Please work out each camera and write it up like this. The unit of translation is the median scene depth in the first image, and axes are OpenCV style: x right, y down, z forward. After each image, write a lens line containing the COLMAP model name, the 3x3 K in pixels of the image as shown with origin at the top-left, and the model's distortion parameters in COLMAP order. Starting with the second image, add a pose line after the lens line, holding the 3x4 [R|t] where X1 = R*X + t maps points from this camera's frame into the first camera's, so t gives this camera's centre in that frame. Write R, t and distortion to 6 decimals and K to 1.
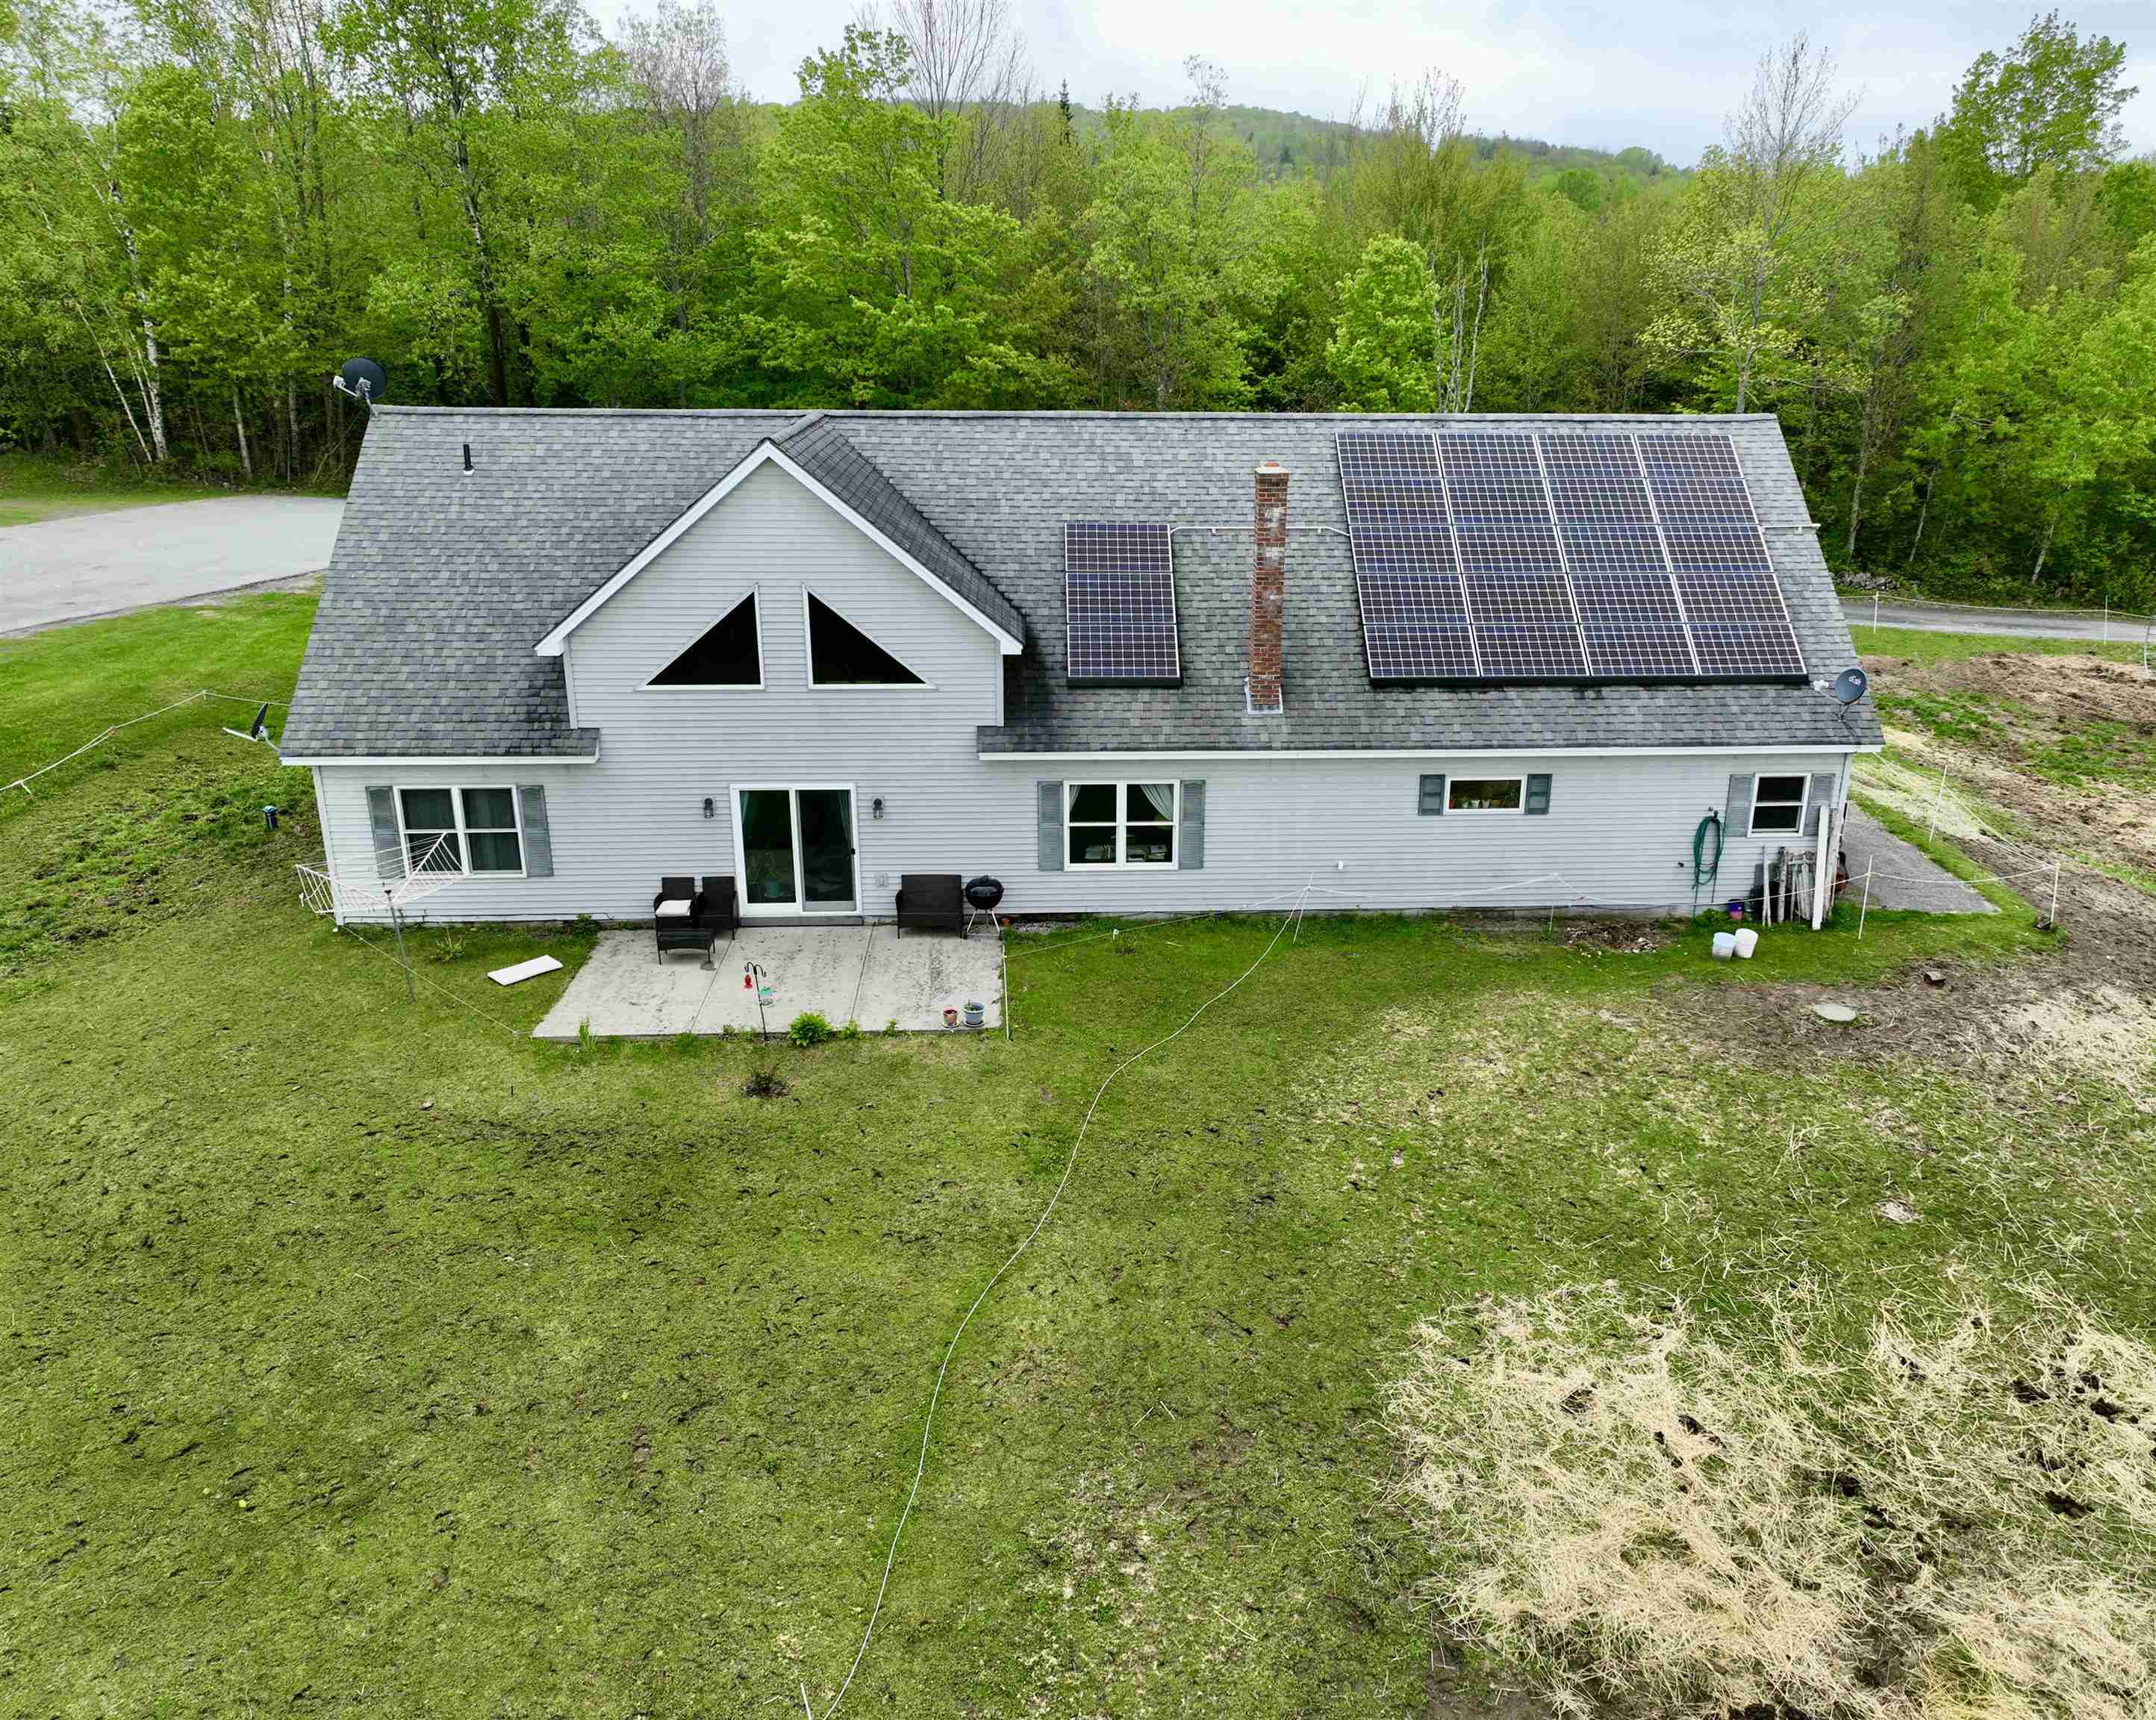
lens RADIAL K [[1643.1, 0, 1142.0], [0, 1643.1, 866.7], [0, 0, 1]] dist [0.002285, 0.010781]
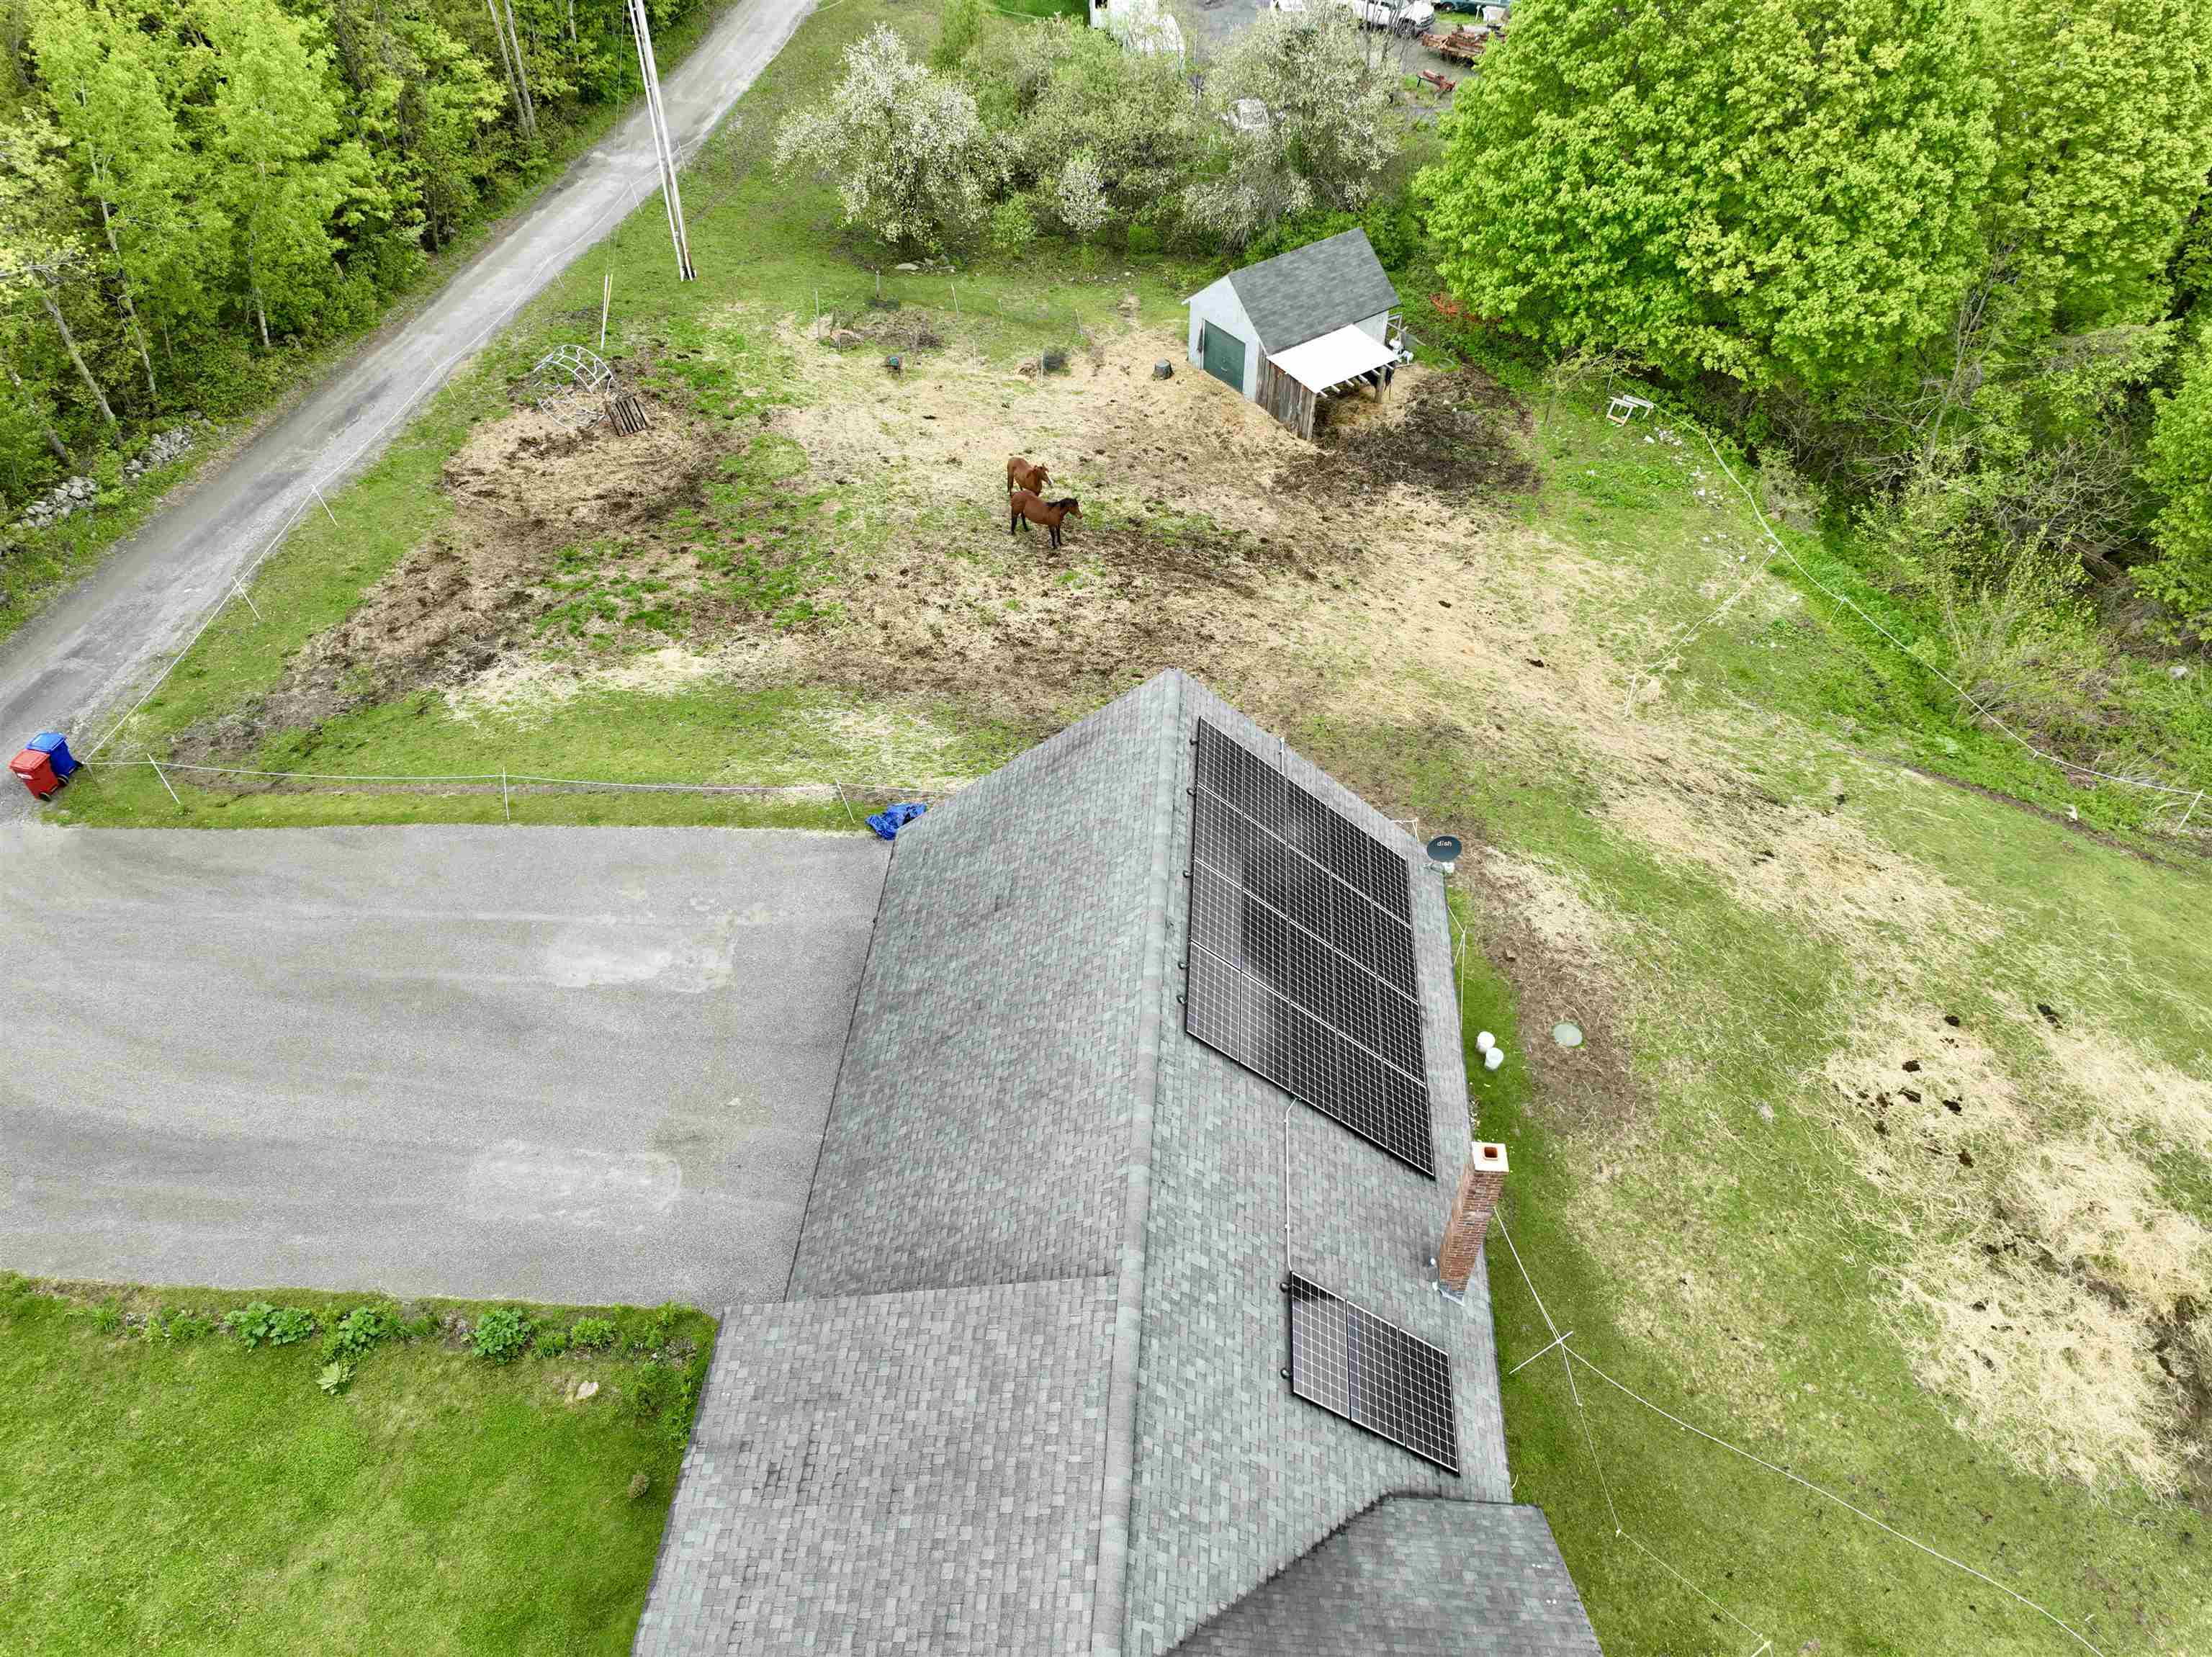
lens RADIAL K [[1562.2, 0, 1106.0], [0, 1562.2, 828.5], [0, 0, 1]] dist [-0.004166, 0.025496]
pose [[0.139612, -0.706250, 0.694060, -0.423070], [0.332037, 0.693734, 0.639128, -0.985748], [-0.932877, 0.141223, 0.331355, 0.869852]]
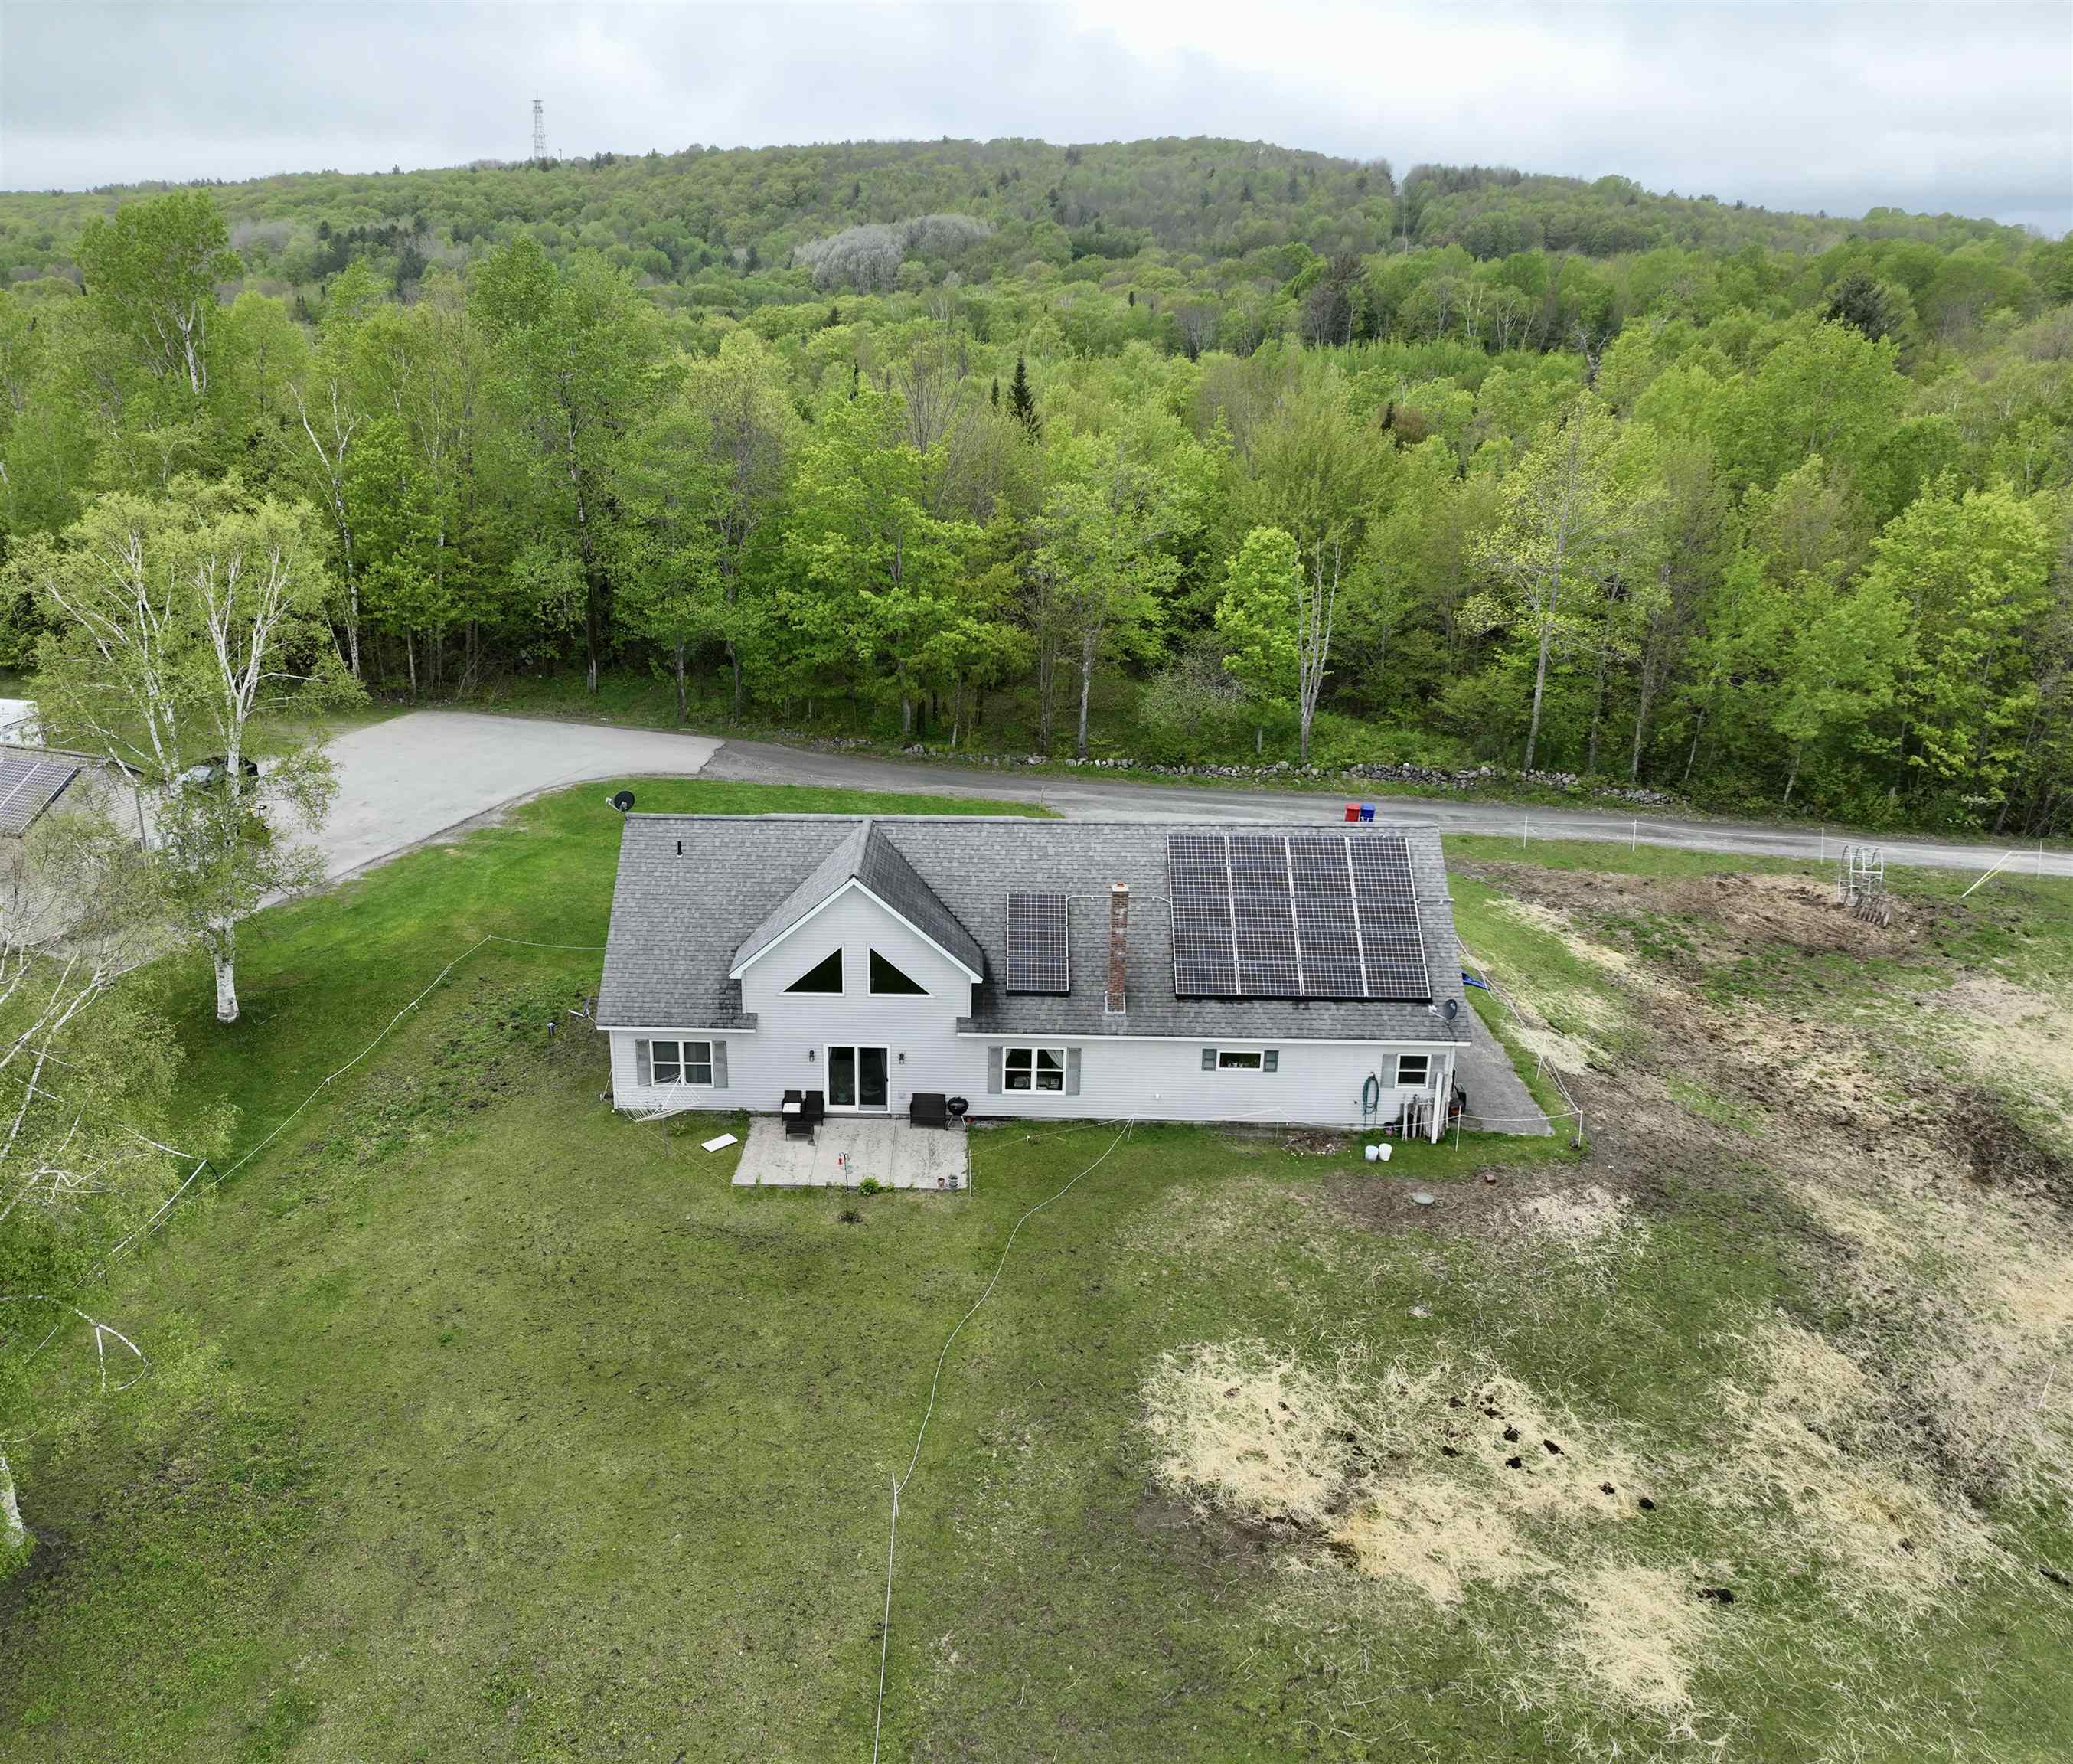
lens RADIAL K [[1657.4, 0, 885.7], [0, 1657.4, 886.9], [0, 0, 1]] dist [0.013601, -0.014007]
pose [[0.992531, 0.025990, -0.119192, 0.038974], [-0.025958, 0.999661, 0.001820, -0.235395], [0.119199, 0.001287, 0.992870, -0.866555]]
